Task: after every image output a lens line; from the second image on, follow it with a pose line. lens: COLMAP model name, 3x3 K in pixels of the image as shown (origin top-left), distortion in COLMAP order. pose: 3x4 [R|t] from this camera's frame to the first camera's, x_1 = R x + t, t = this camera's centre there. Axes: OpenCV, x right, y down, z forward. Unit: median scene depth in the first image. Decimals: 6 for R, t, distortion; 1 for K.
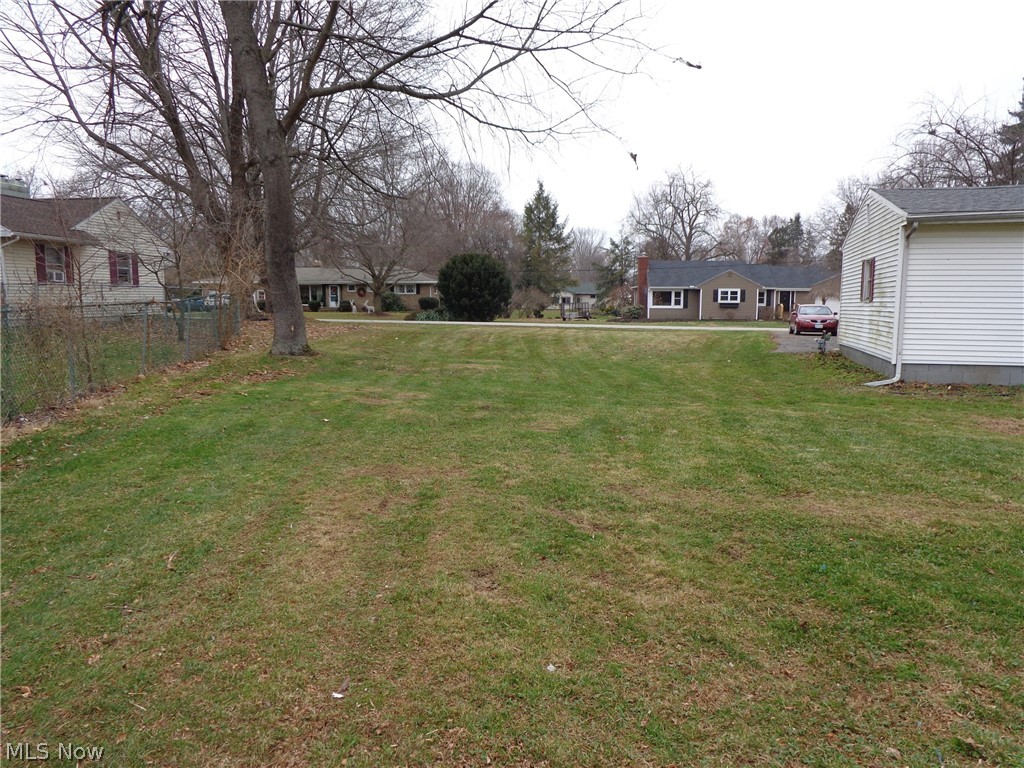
lens RADIAL K [[747.5, 0, 512.0], [0, 747.5, 384.0], [0, 0, 1]] dist [-0.018272, -0.001869]
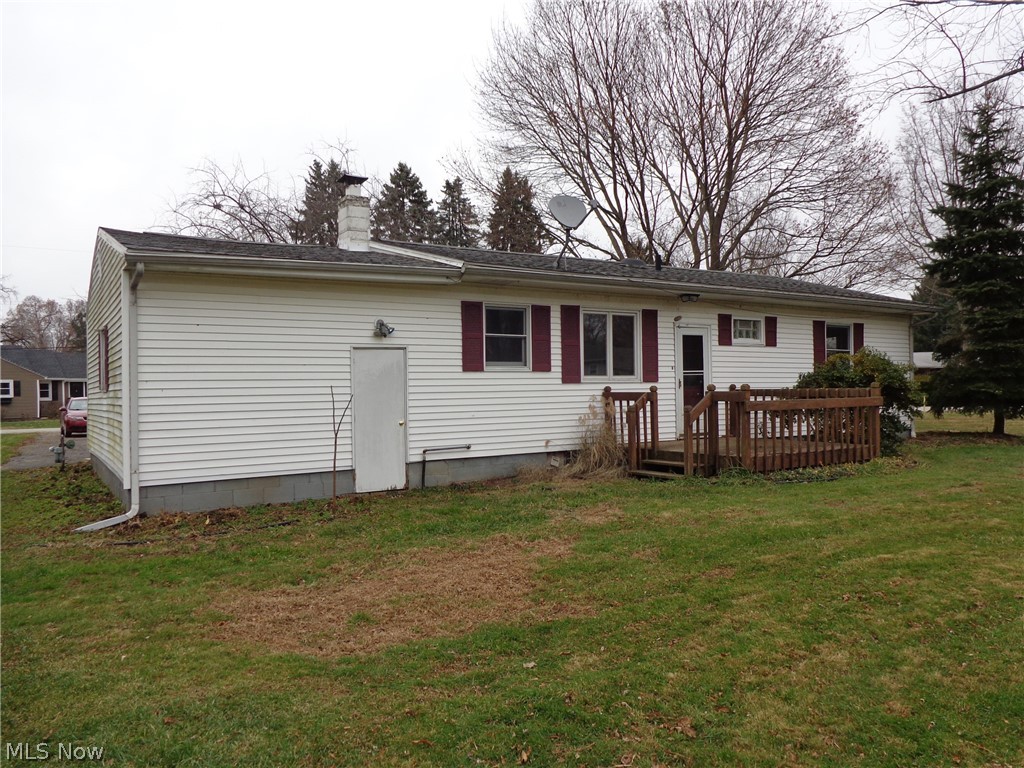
lens RADIAL K [[747.5, 0, 512.0], [0, 747.5, 384.0], [0, 0, 1]] dist [-0.018272, -0.001869]
pose [[0.663356, -0.014339, 0.748166, 0.193123], [0.105434, 0.991633, -0.074478, -0.024797], [-0.740839, 0.128288, 0.659318, 0.251028]]
